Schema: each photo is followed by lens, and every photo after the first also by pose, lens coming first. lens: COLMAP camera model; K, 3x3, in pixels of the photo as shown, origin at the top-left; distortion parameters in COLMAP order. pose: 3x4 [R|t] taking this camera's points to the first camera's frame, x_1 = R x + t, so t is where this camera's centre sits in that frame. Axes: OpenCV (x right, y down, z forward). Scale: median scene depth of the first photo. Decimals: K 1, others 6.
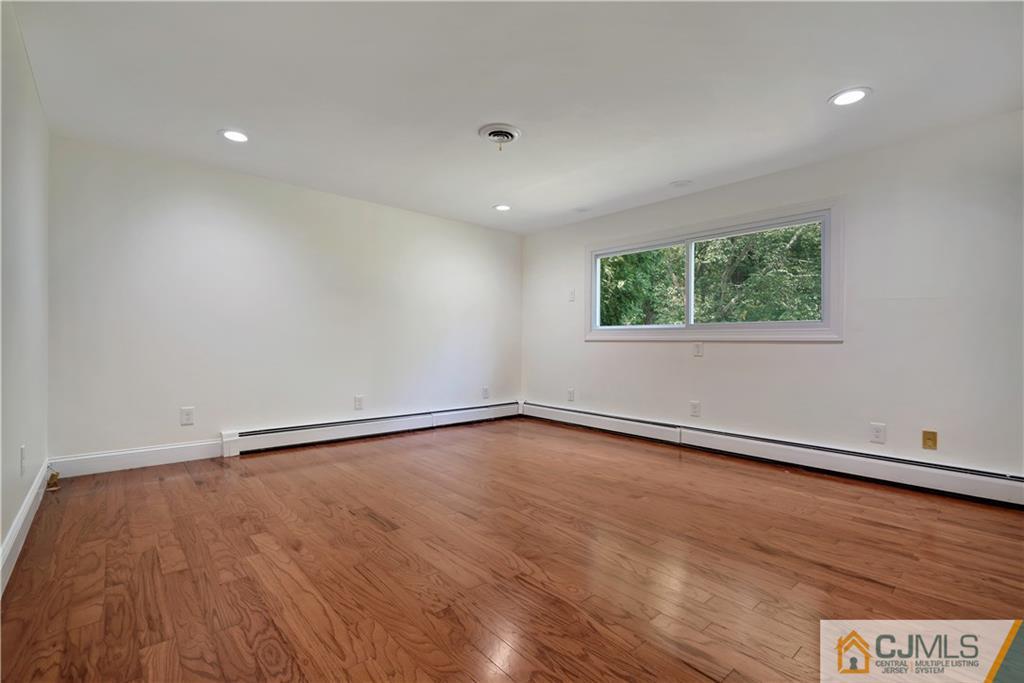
lens RADIAL K [[469.6, 0, 504.4], [0, 469.6, 344.0], [0, 0, 1]] dist [-0.004339, 0.000737]
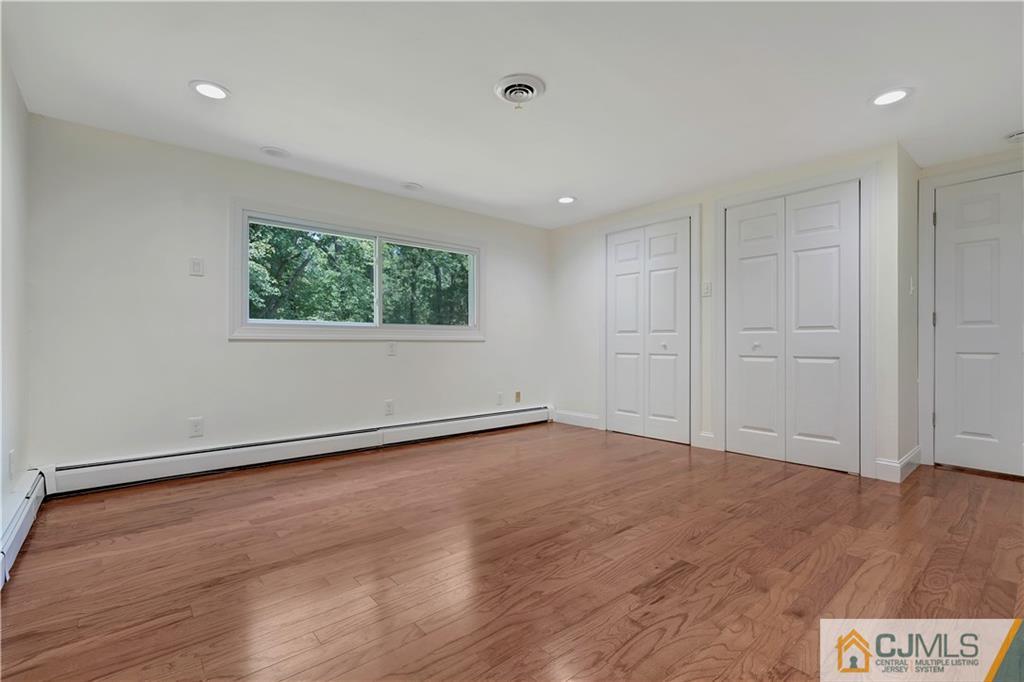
lens RADIAL K [[469.6, 0, 512.1], [0, 469.6, 342.2], [0, 0, 1]] dist [-0.004339, 0.000737]
pose [[-0.013292, -0.005279, 0.999898, -0.861301], [0.002845, 0.999982, 0.005317, -0.009931], [-0.999908, 0.002915, -0.013277, 1.060369]]
